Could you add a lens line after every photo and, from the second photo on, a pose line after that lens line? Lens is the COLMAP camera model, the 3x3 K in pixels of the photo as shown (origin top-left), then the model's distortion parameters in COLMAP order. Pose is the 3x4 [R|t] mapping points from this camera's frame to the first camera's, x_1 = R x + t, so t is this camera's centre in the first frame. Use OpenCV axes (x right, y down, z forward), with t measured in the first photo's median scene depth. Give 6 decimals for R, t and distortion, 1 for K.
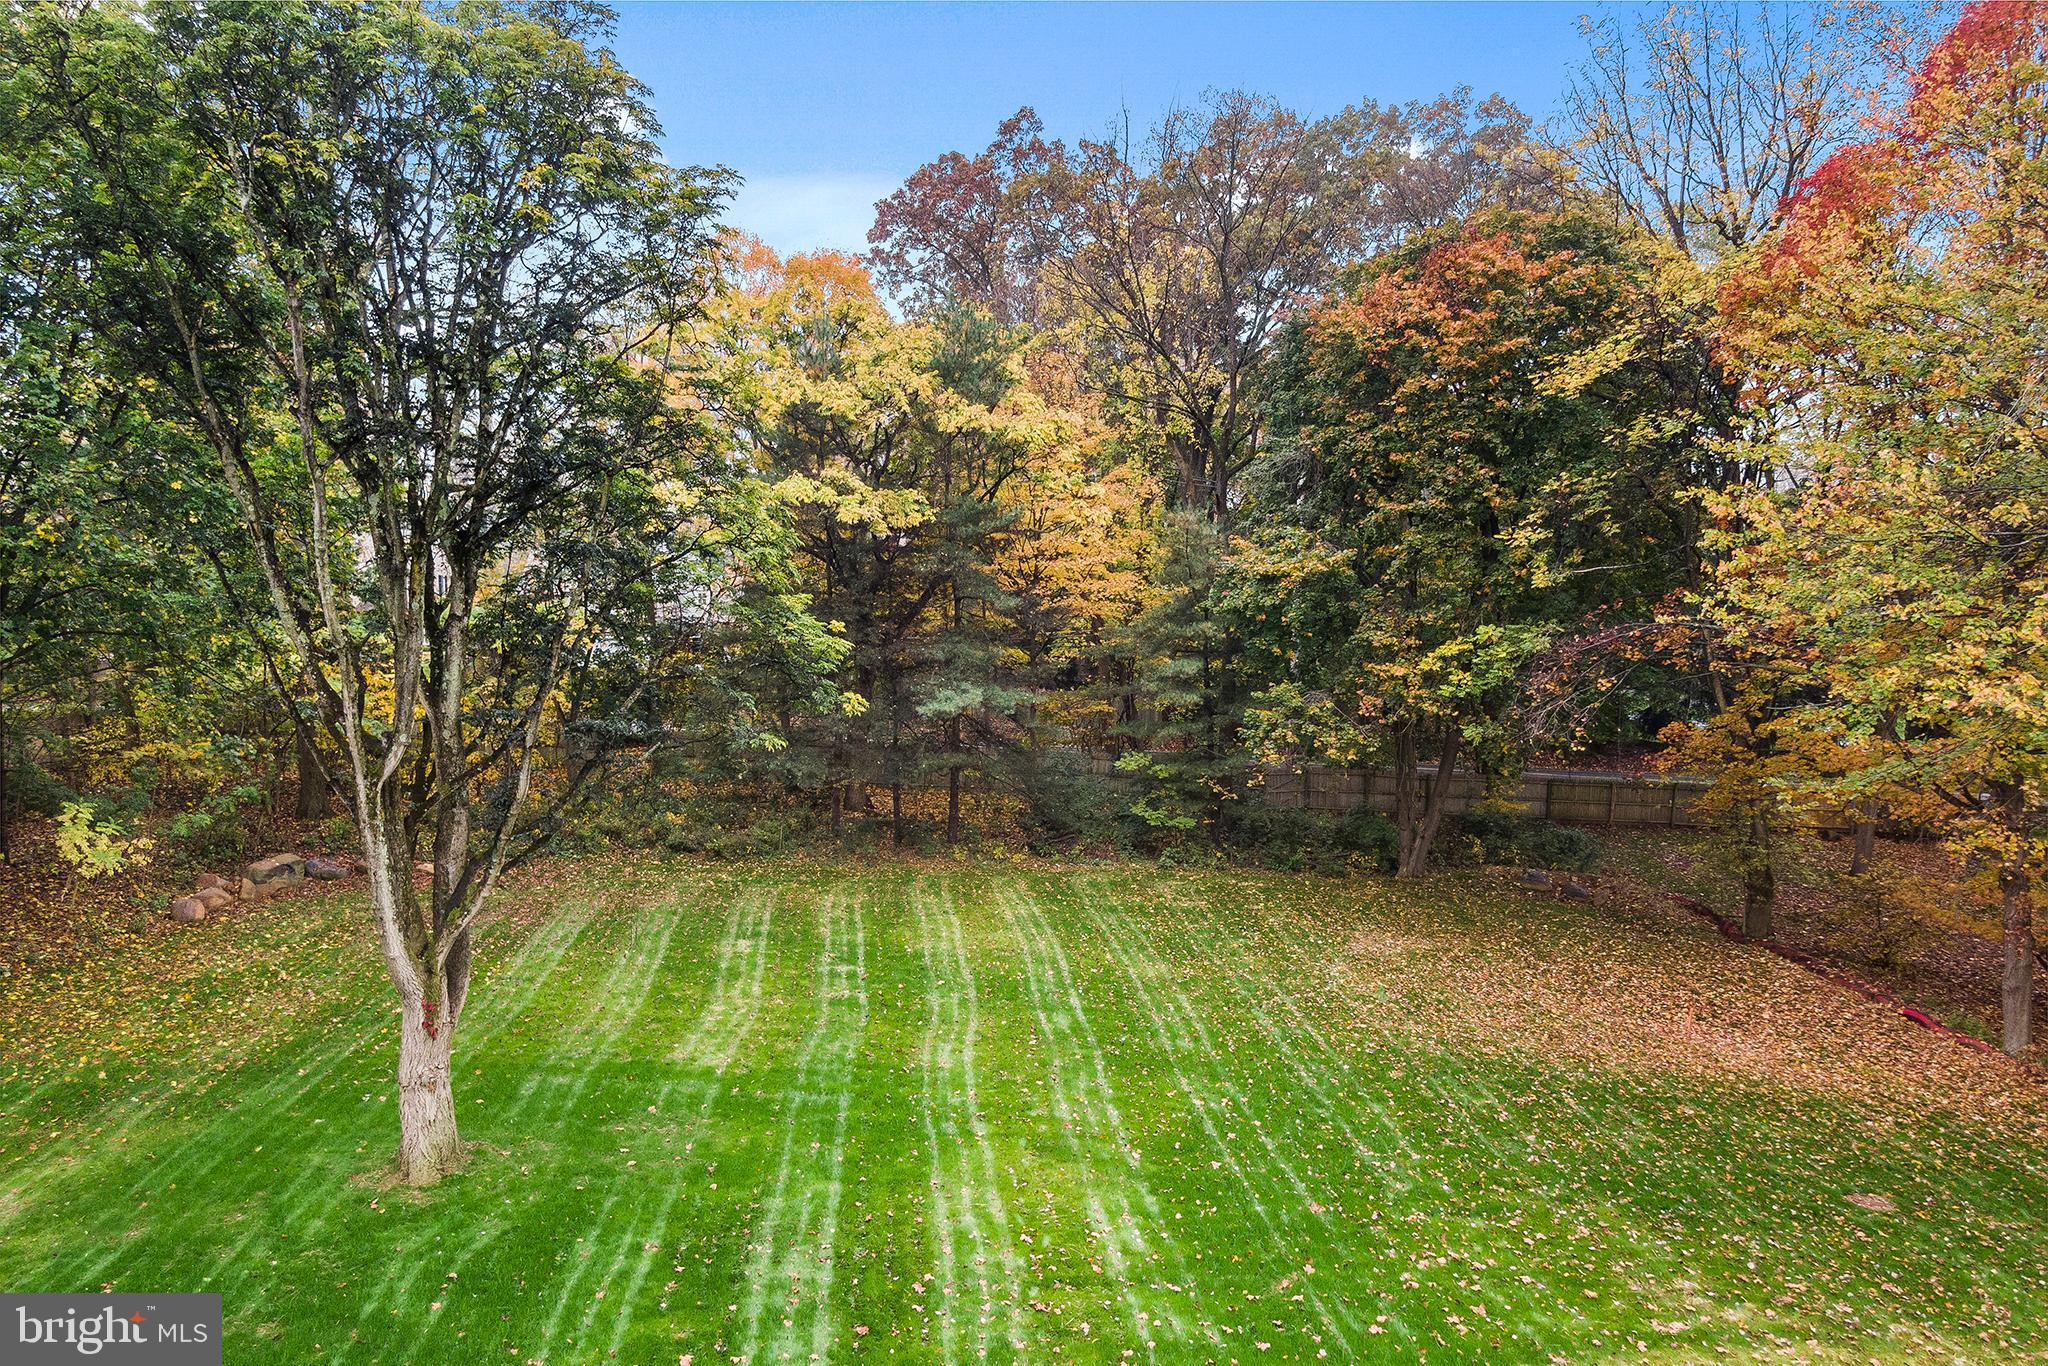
lens RADIAL K [[1534.2, 0, 1018.9], [0, 1534.2, 790.0], [0, 0, 1]] dist [0.009323, -0.001089]
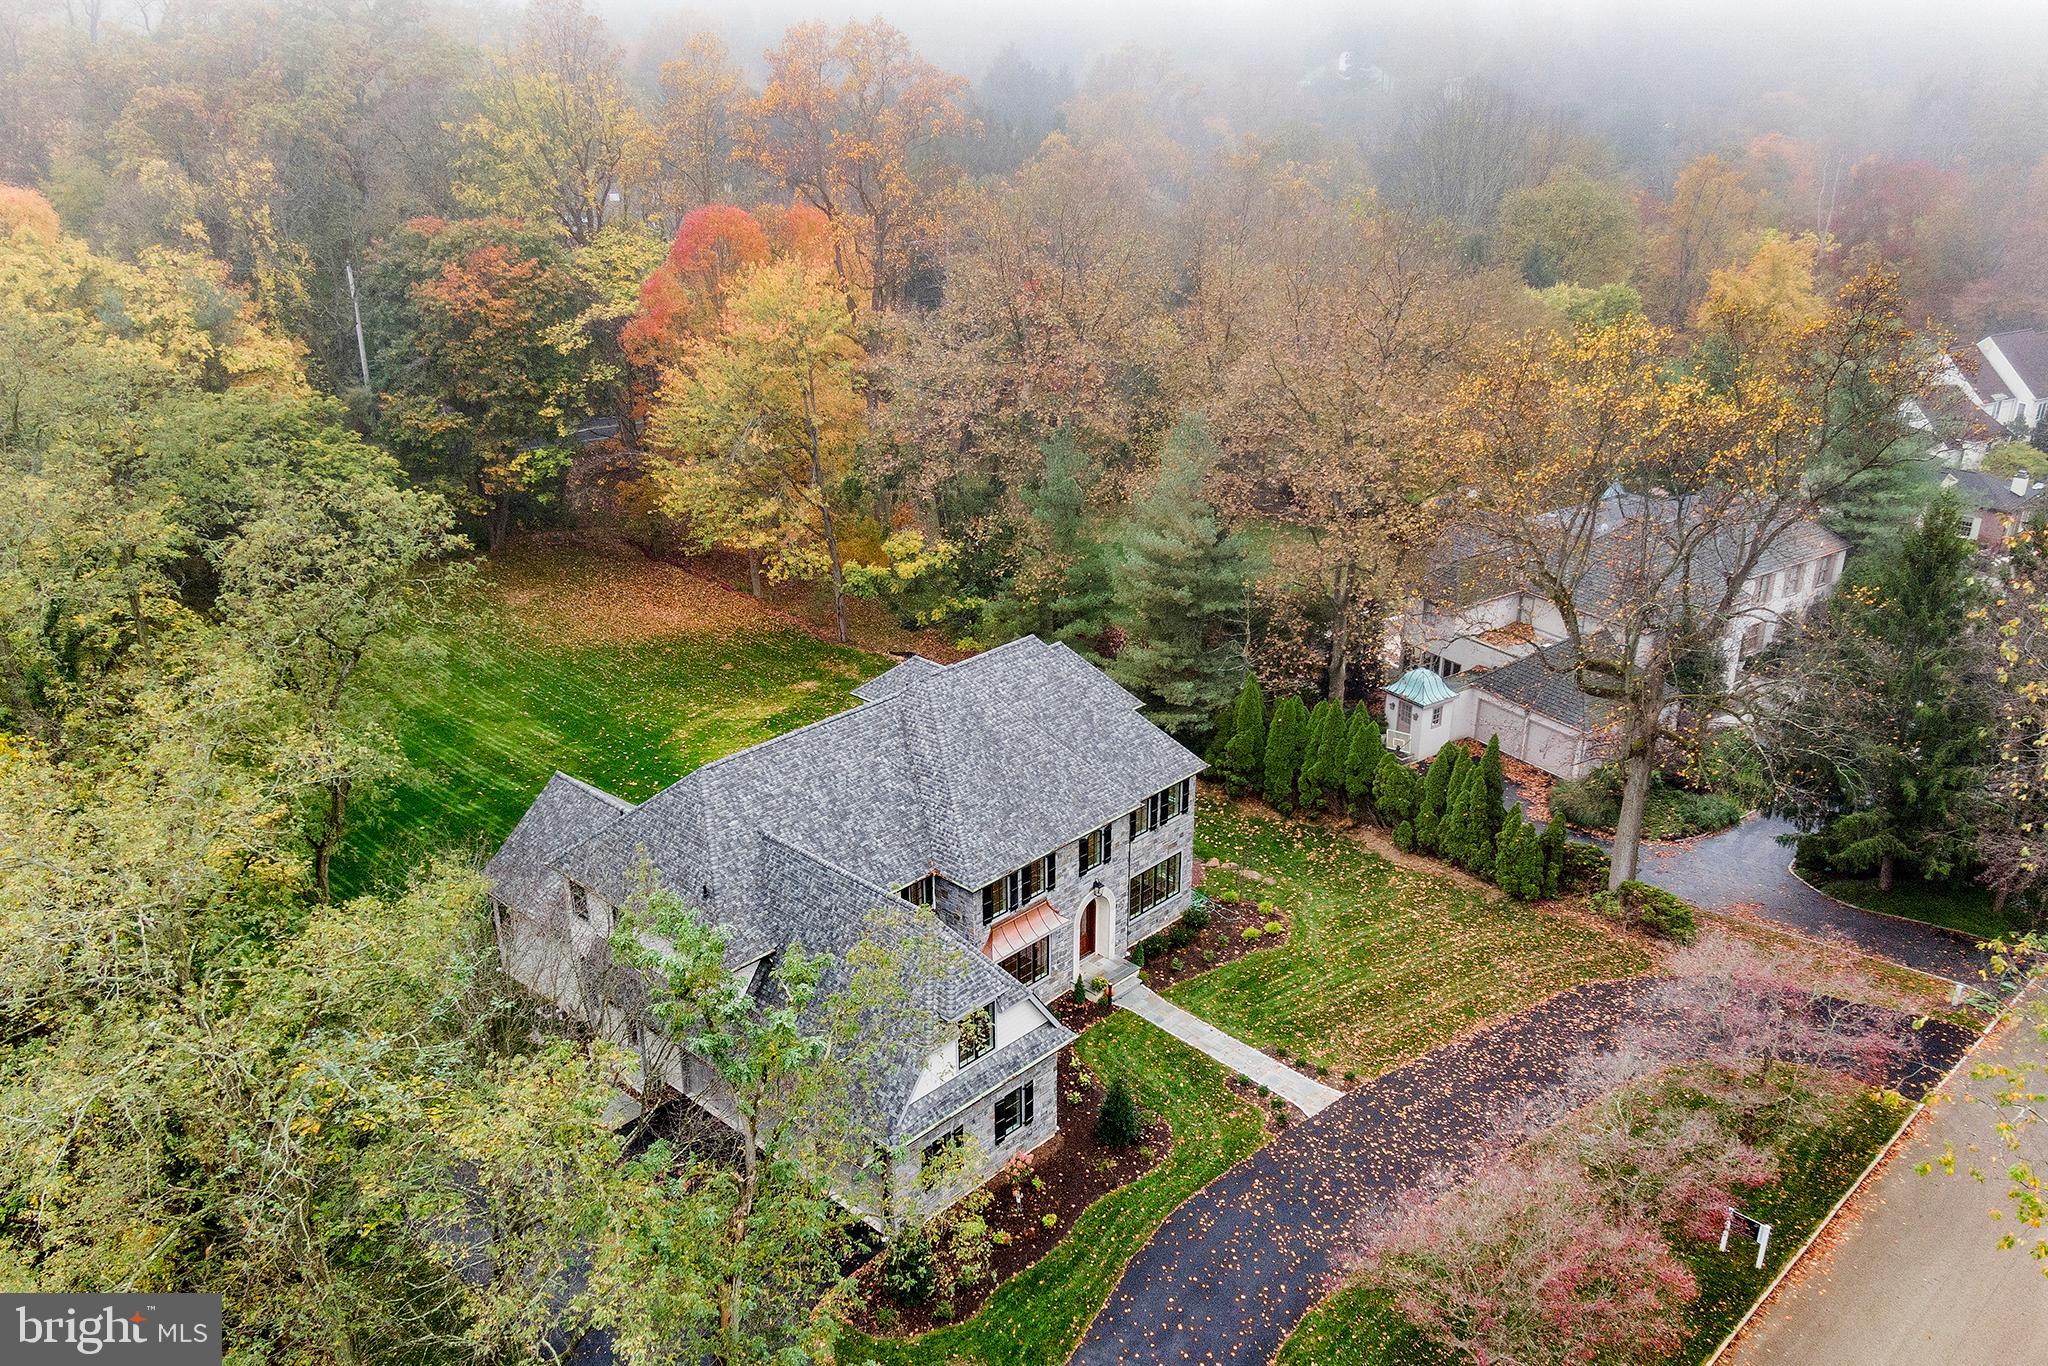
lens RADIAL K [[1682.4, 0, 1024.0], [0, 1682.4, 683.0], [0, 0, 1]] dist [0.010011, 0.002706]
pose [[0.736171, -0.259350, 0.625132, -0.757164], [0.069416, 0.947727, 0.311440, -0.473694], [-0.673227, -0.185879, 0.715692, -1.232355]]
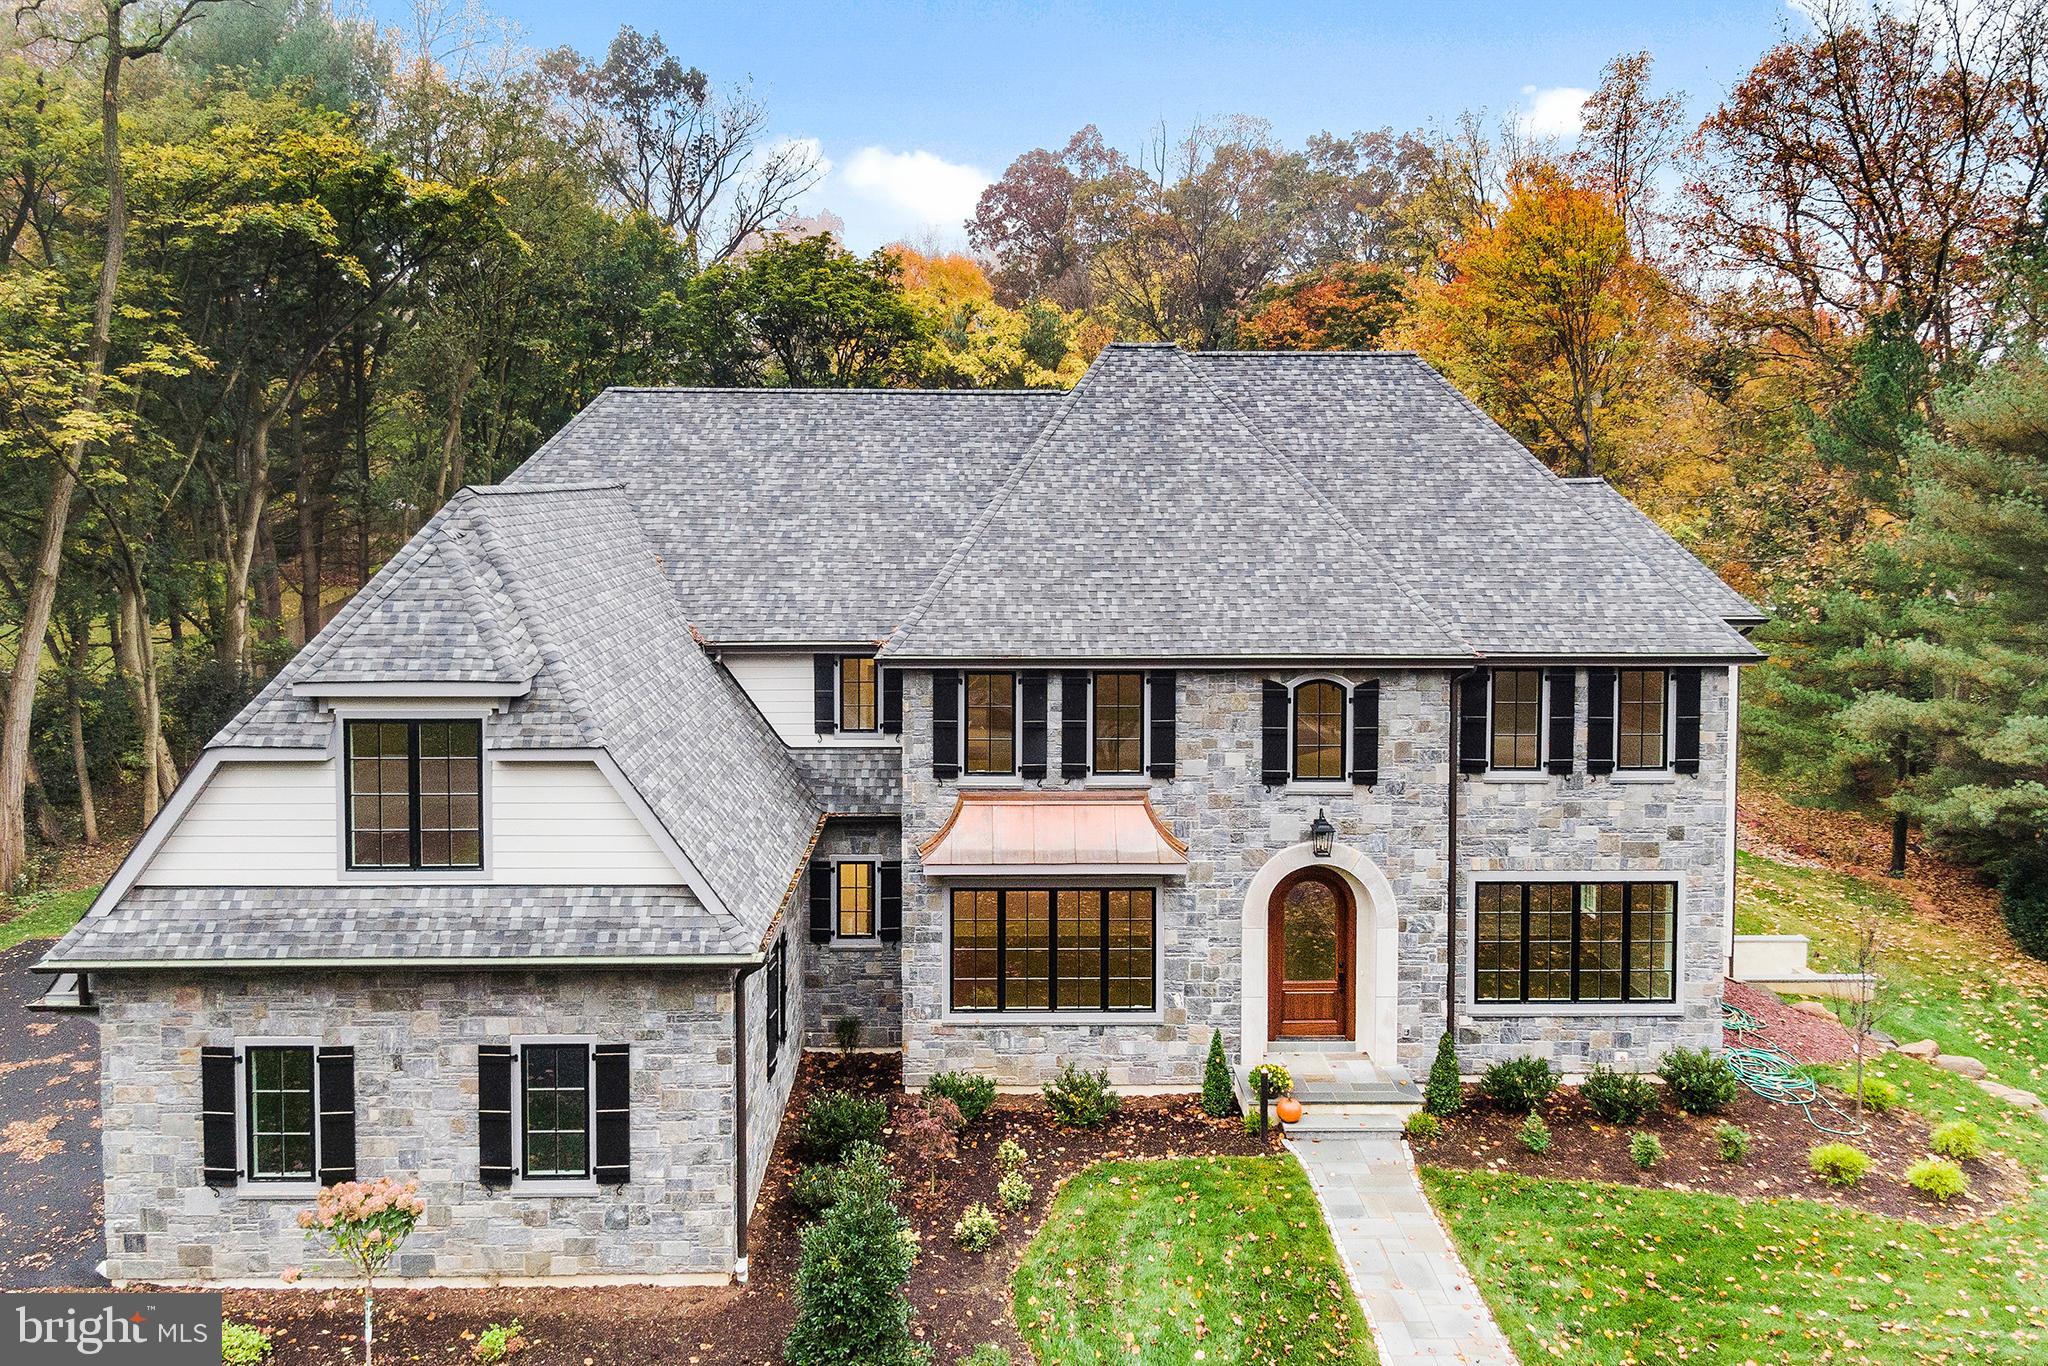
lens RADIAL K [[1554.9, 0, 1043.6], [0, 1554.9, 522.5], [0, 0, 1]] dist [0.012003, -0.028755]
pose [[0.999234, 0.014177, -0.036487, 0.039548], [-0.016871, 0.997069, -0.074620, 0.061971], [0.035322, 0.075179, 0.996544, -0.834449]]
